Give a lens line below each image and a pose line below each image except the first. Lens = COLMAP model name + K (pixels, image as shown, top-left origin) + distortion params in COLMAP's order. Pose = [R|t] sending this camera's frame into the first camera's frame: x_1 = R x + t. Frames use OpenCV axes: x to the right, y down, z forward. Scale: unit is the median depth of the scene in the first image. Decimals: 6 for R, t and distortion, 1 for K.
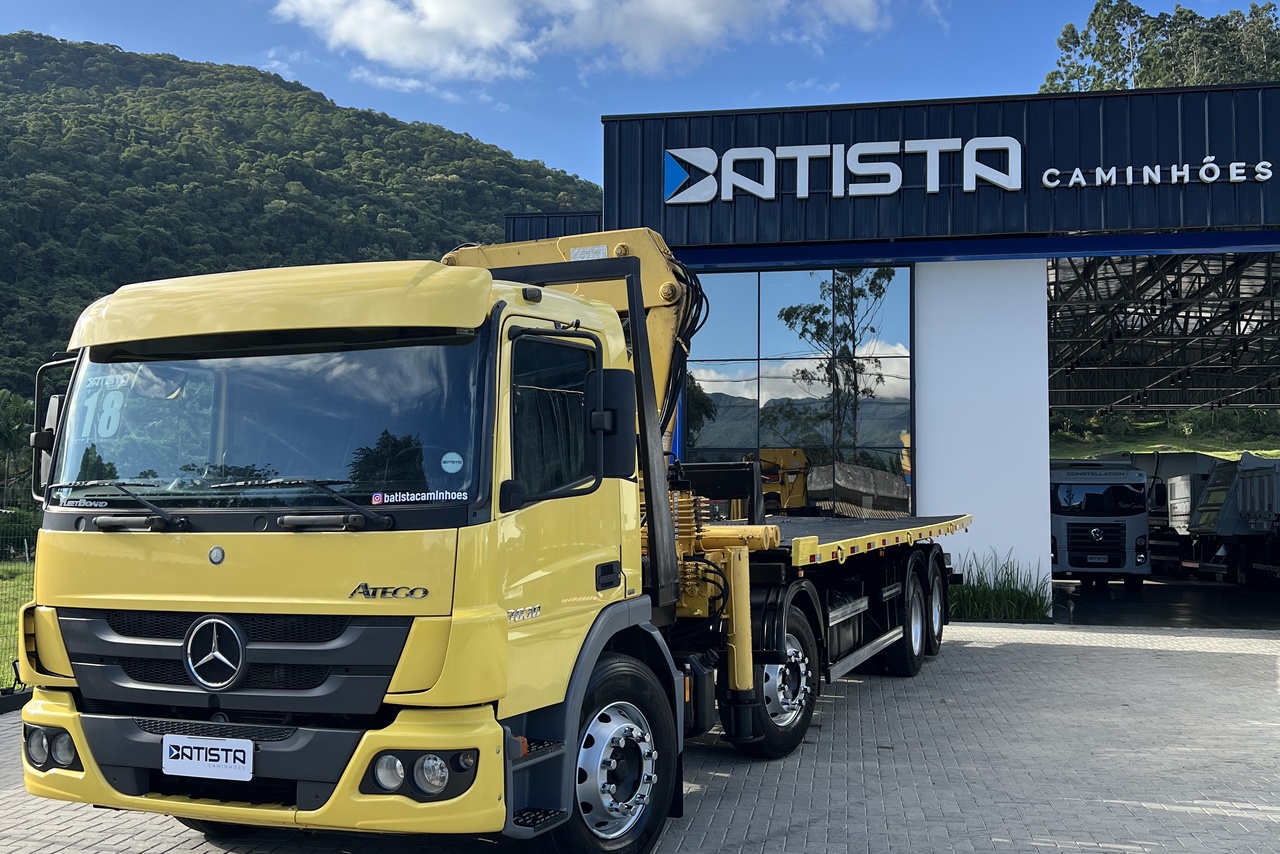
lens RADIAL K [[1272.8, 0, 632.8], [0, 1272.8, 443.6], [0, 0, 1]] dist [0.112091, -0.236395]
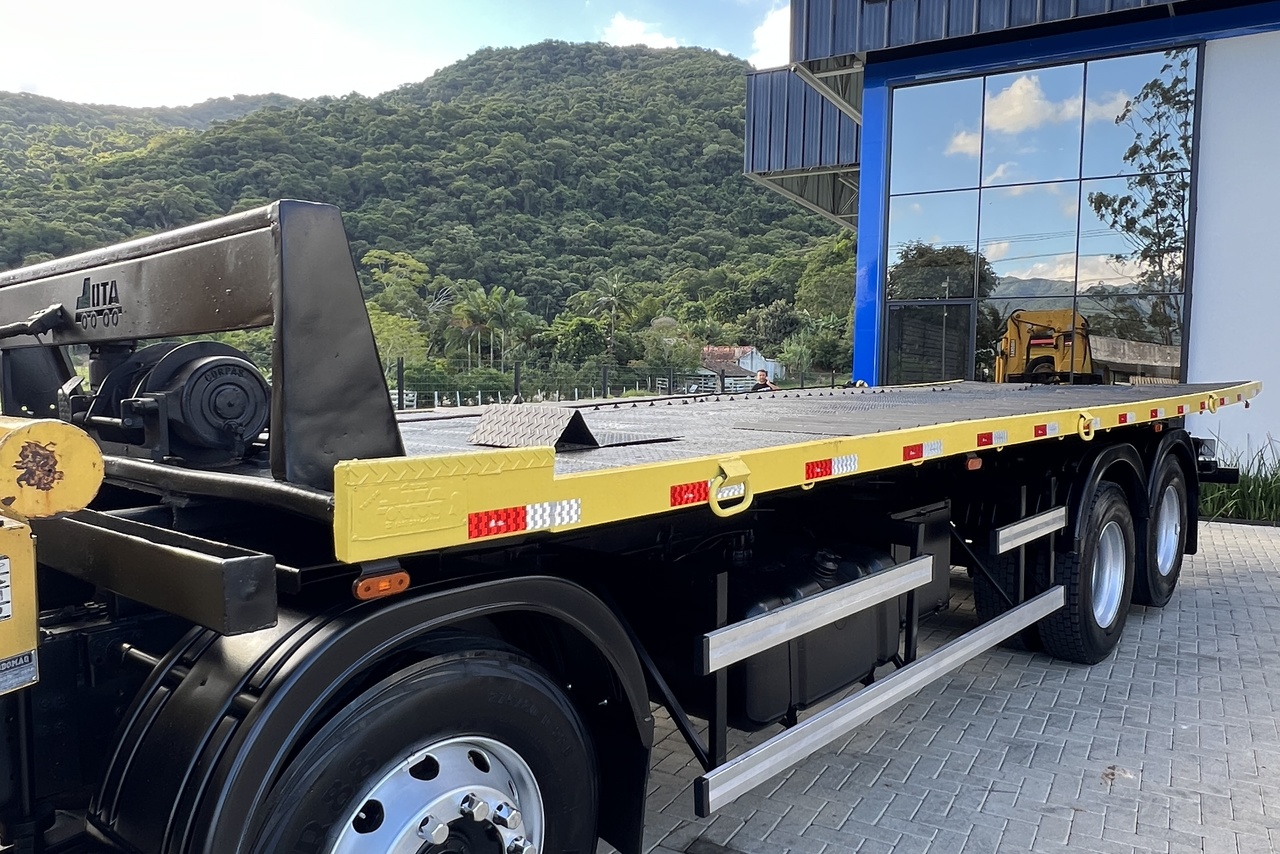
lens RADIAL K [[940.3, 0, 636.8], [0, 940.3, 444.9], [0, 0, 1]] dist [-0.009806, -0.004816]
pose [[0.937269, 0.033603, -0.346985, 0.285513], [0.010587, 0.992140, 0.124681, 0.051963], [0.348447, -0.120533, 0.929546, 0.934100]]
